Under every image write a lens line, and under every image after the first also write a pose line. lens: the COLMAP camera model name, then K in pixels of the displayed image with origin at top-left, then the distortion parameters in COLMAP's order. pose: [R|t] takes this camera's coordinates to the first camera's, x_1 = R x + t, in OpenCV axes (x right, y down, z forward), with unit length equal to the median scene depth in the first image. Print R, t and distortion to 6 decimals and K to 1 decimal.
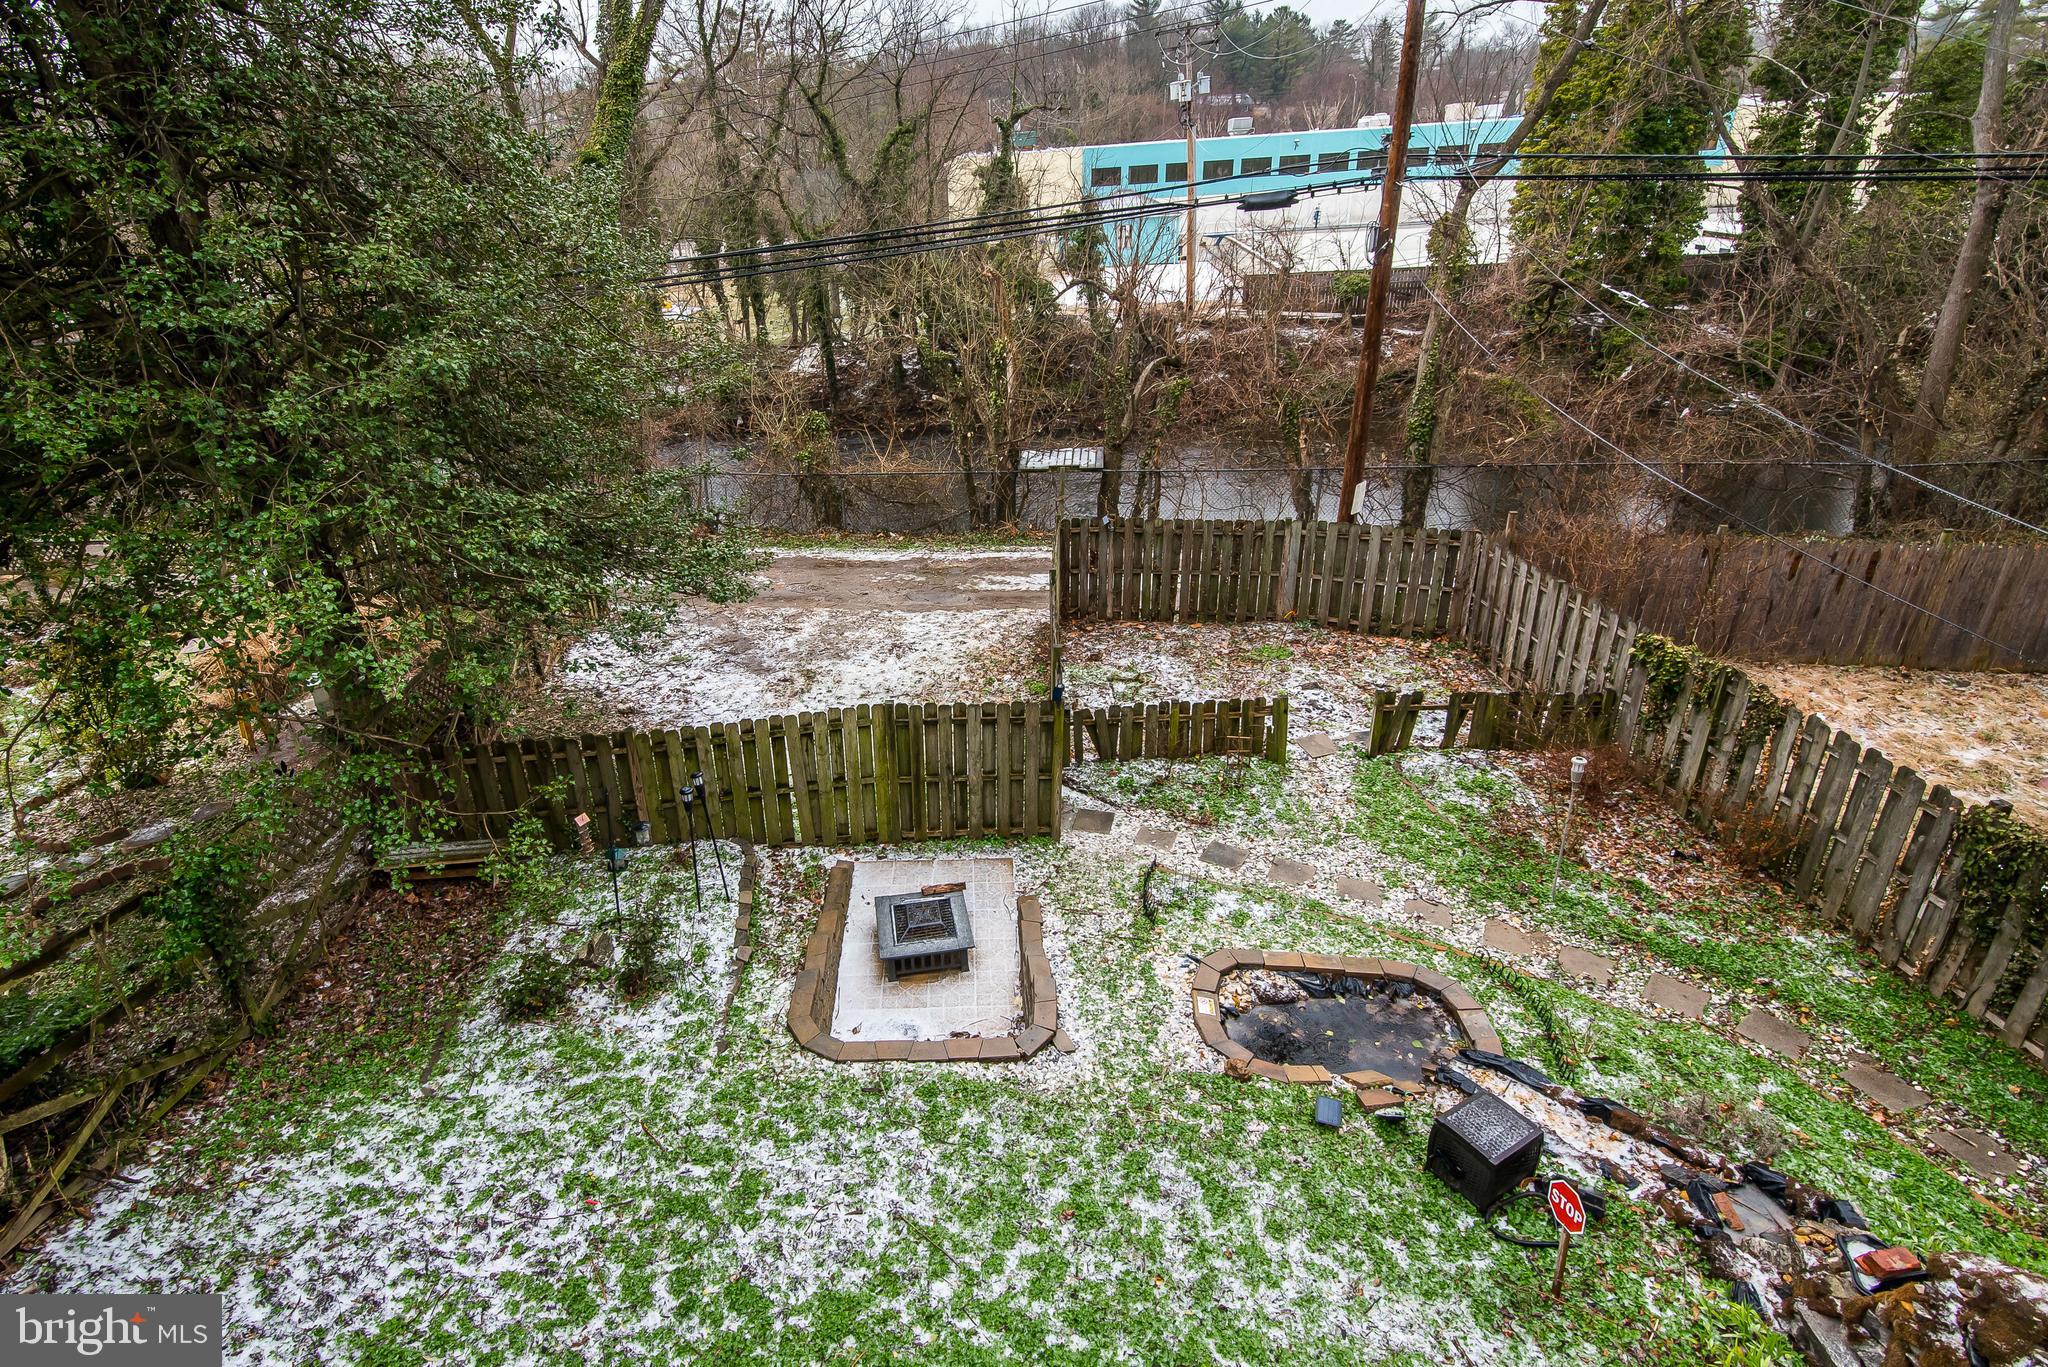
lens RADIAL K [[992.2, 0, 919.8], [0, 992.2, 624.8], [0, 0, 1]] dist [-0.022901, 0.000586]
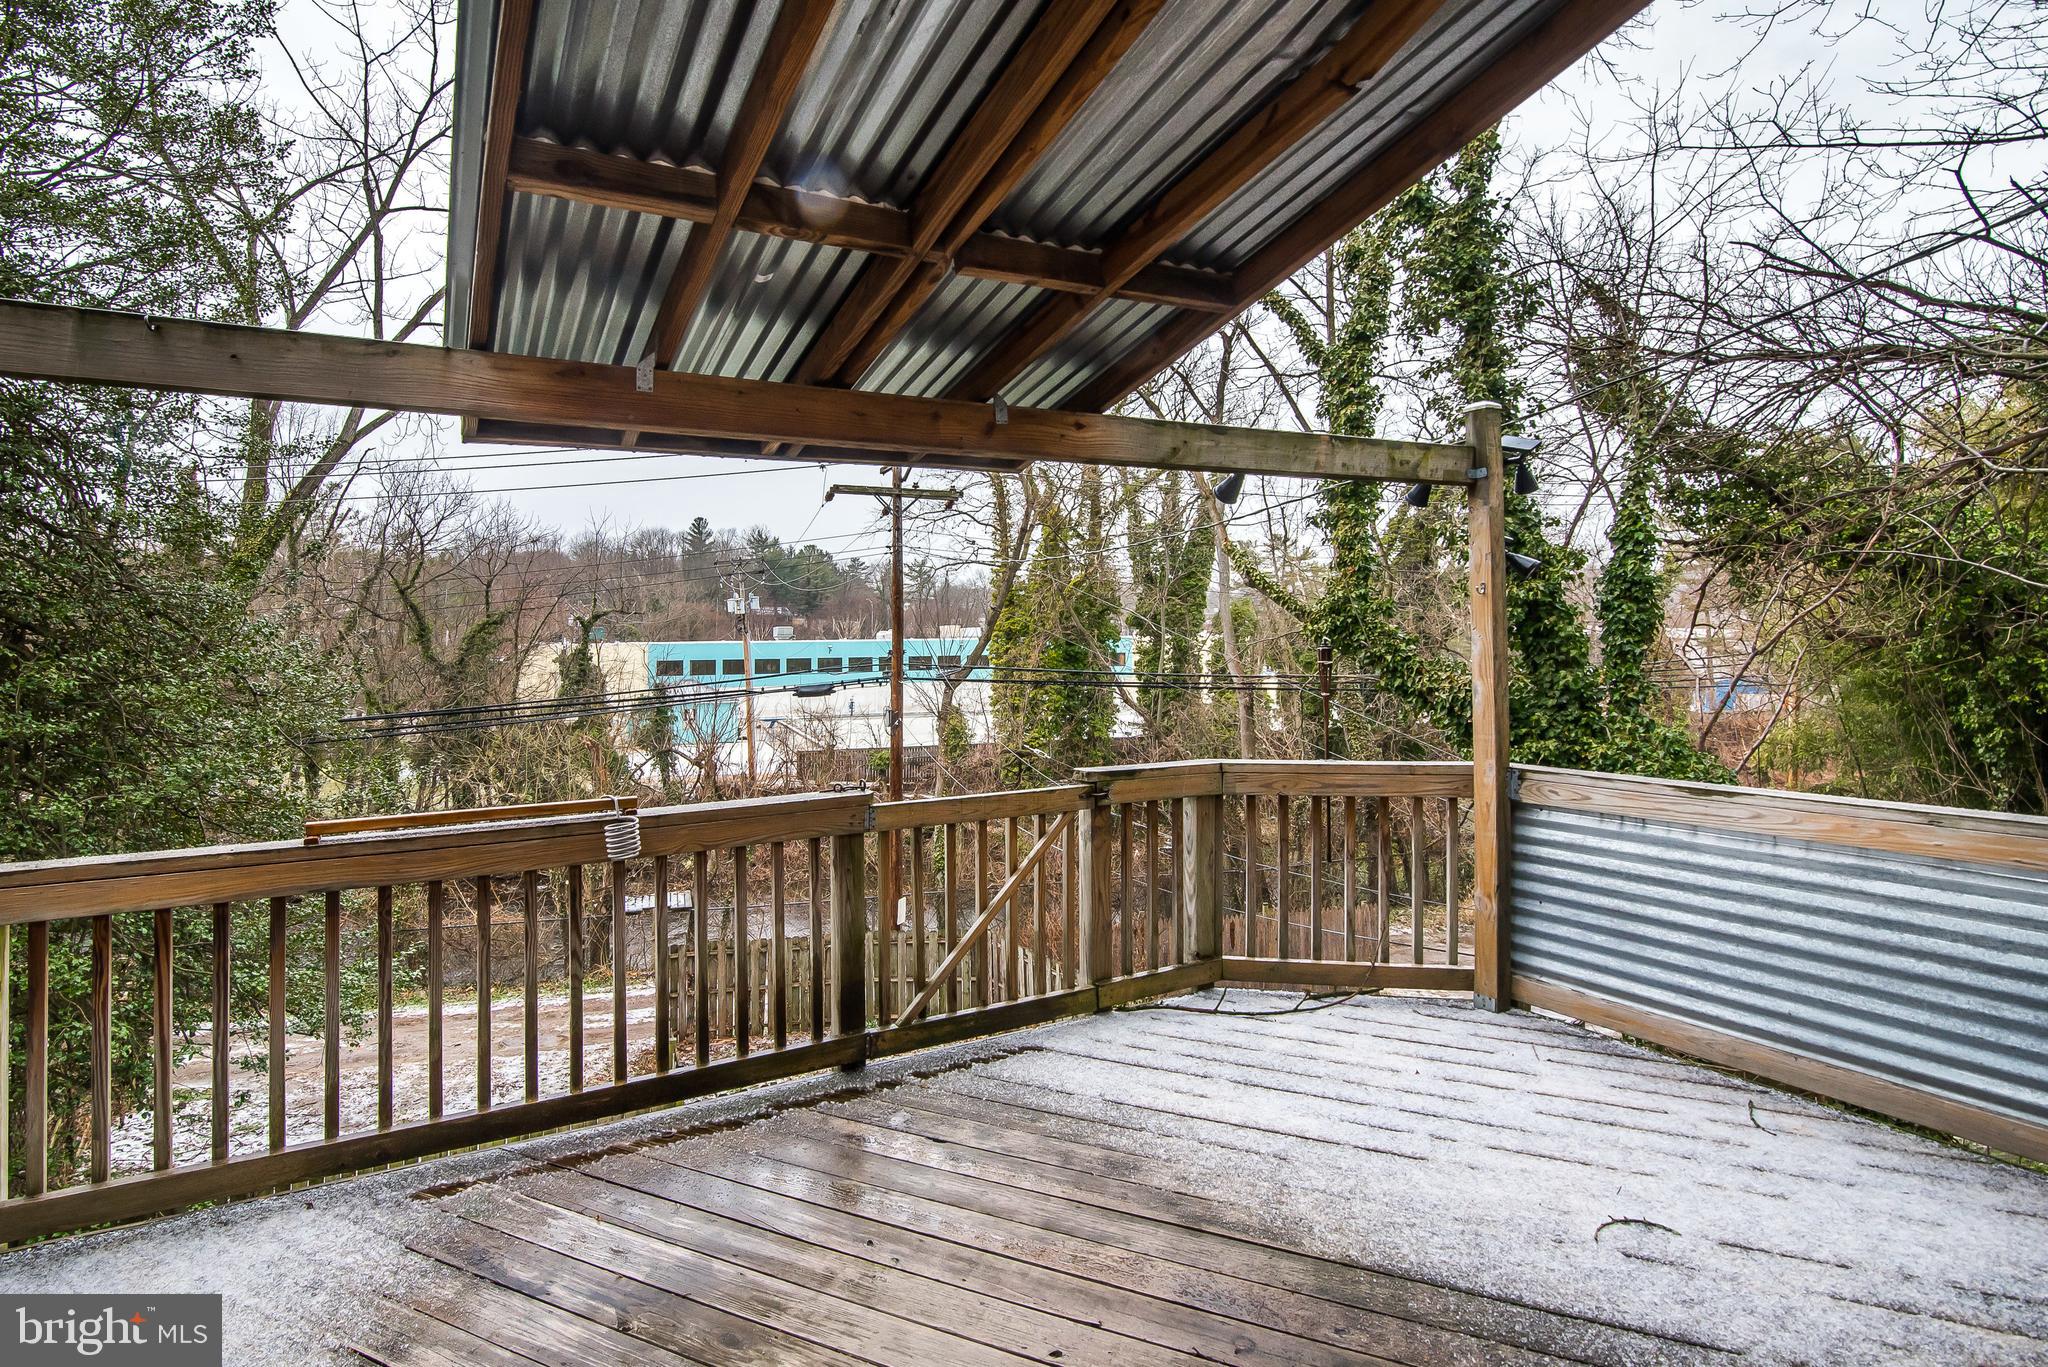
lens RADIAL K [[1004.7, 0, 890.9], [0, 1004.7, 627.8], [0, 0, 1]] dist [-0.019823, 0.000047]
pose [[0.922673, 0.061248, 0.380687, -0.056132], [0.116790, 0.896533, -0.427305, 0.066697], [-0.367470, 0.438723, 0.820054, -0.147406]]
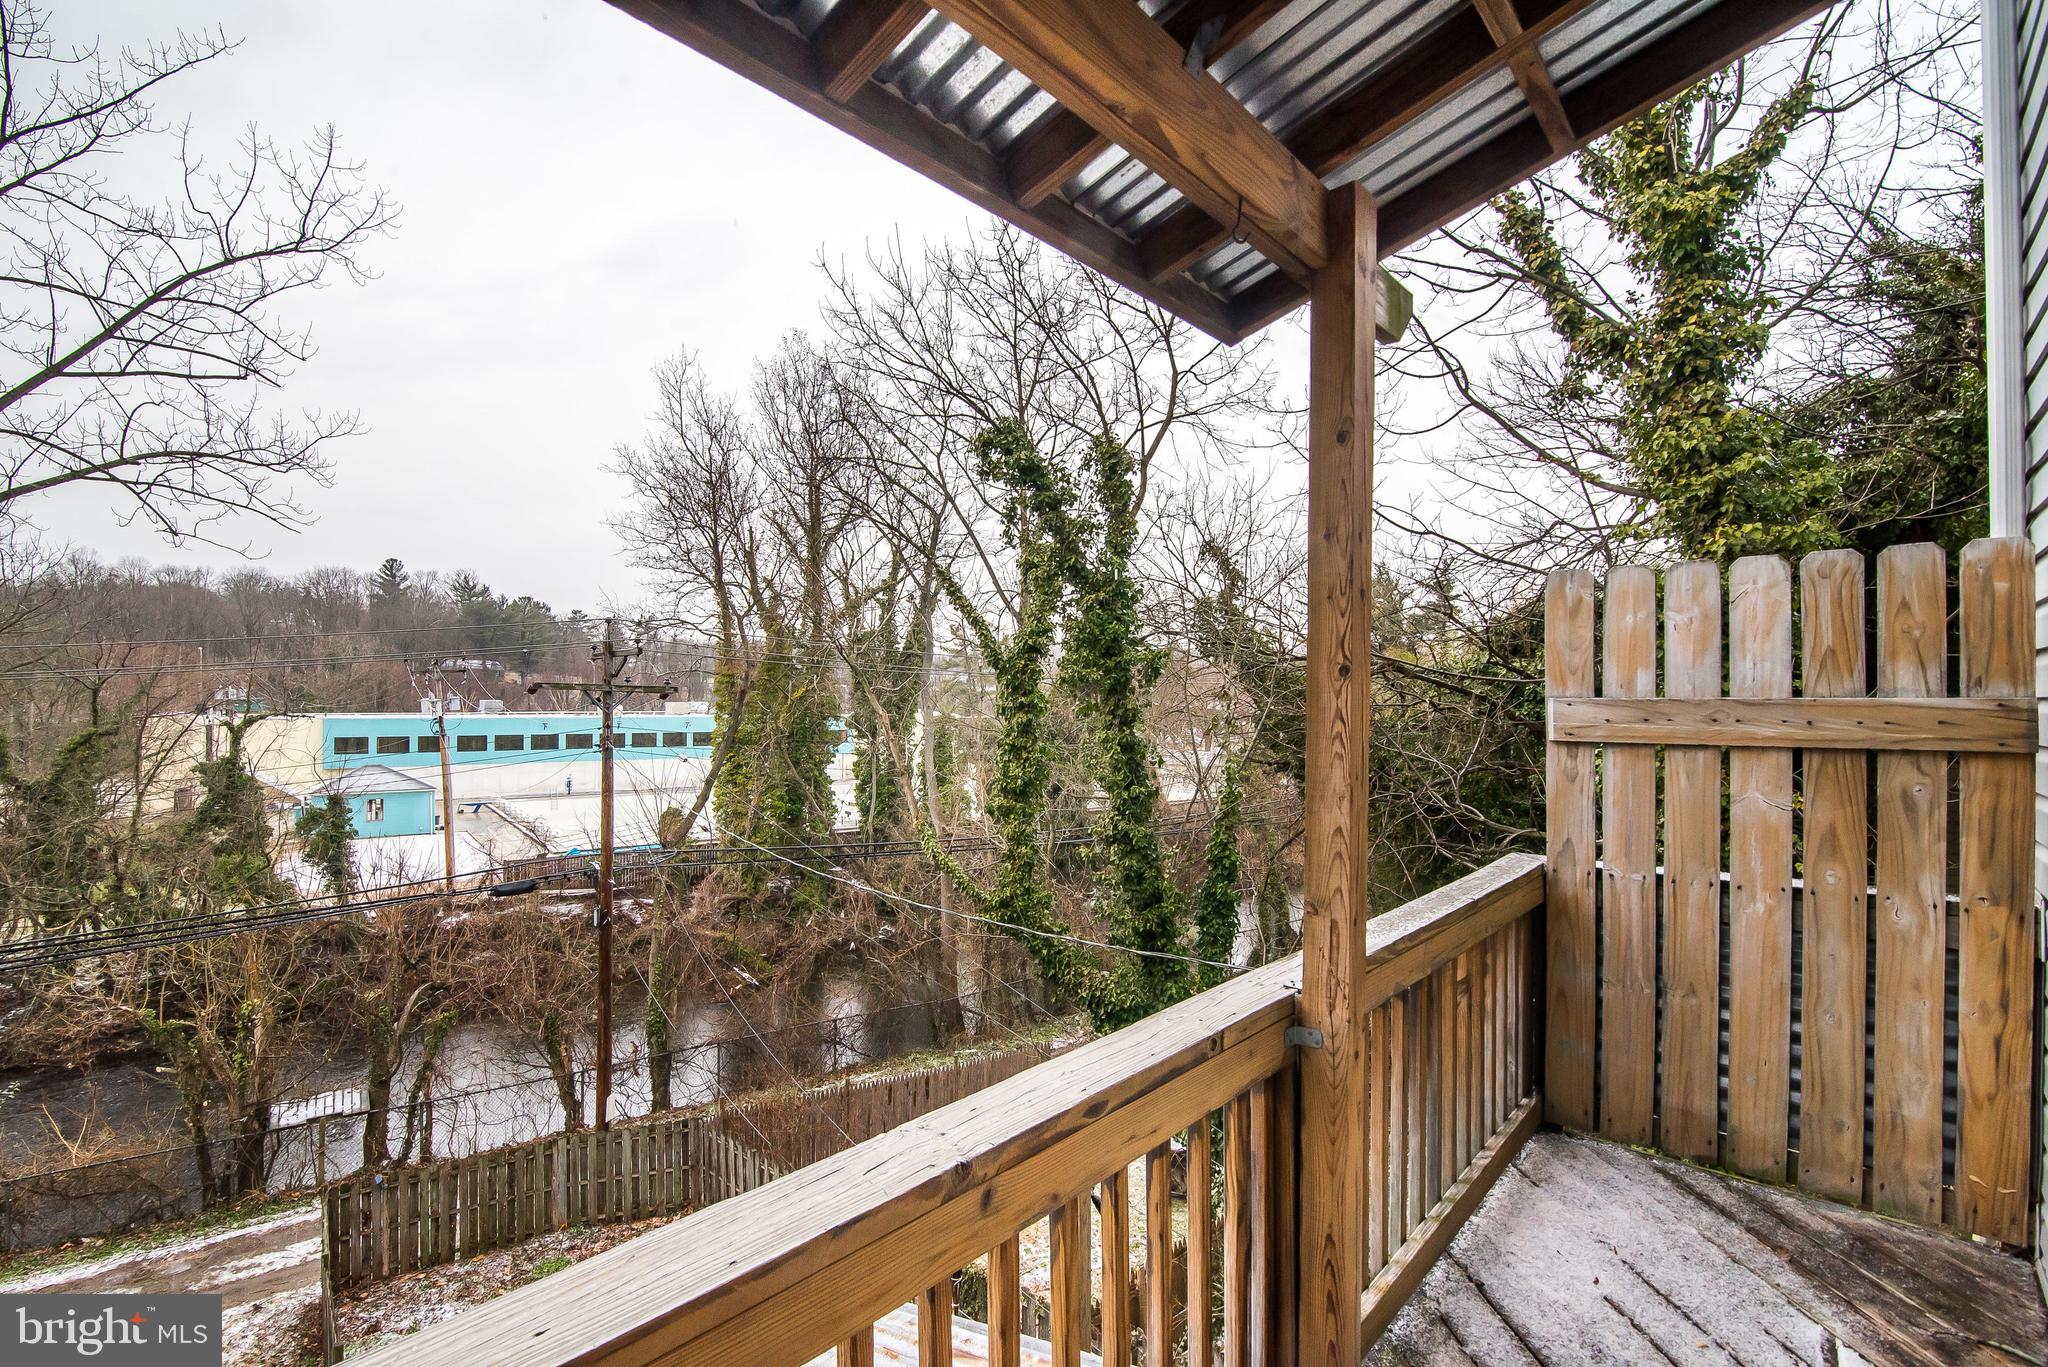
lens RADIAL K [[951.8, 0, 993.5], [0, 951.8, 696.7], [0, 0, 1]] dist [-0.021366, 0.001051]
pose [[0.715625, 0.060139, 0.695891, -0.054576], [0.250421, 0.907966, -0.335988, -0.054899], [-0.652051, 0.414707, 0.634702, -0.216329]]
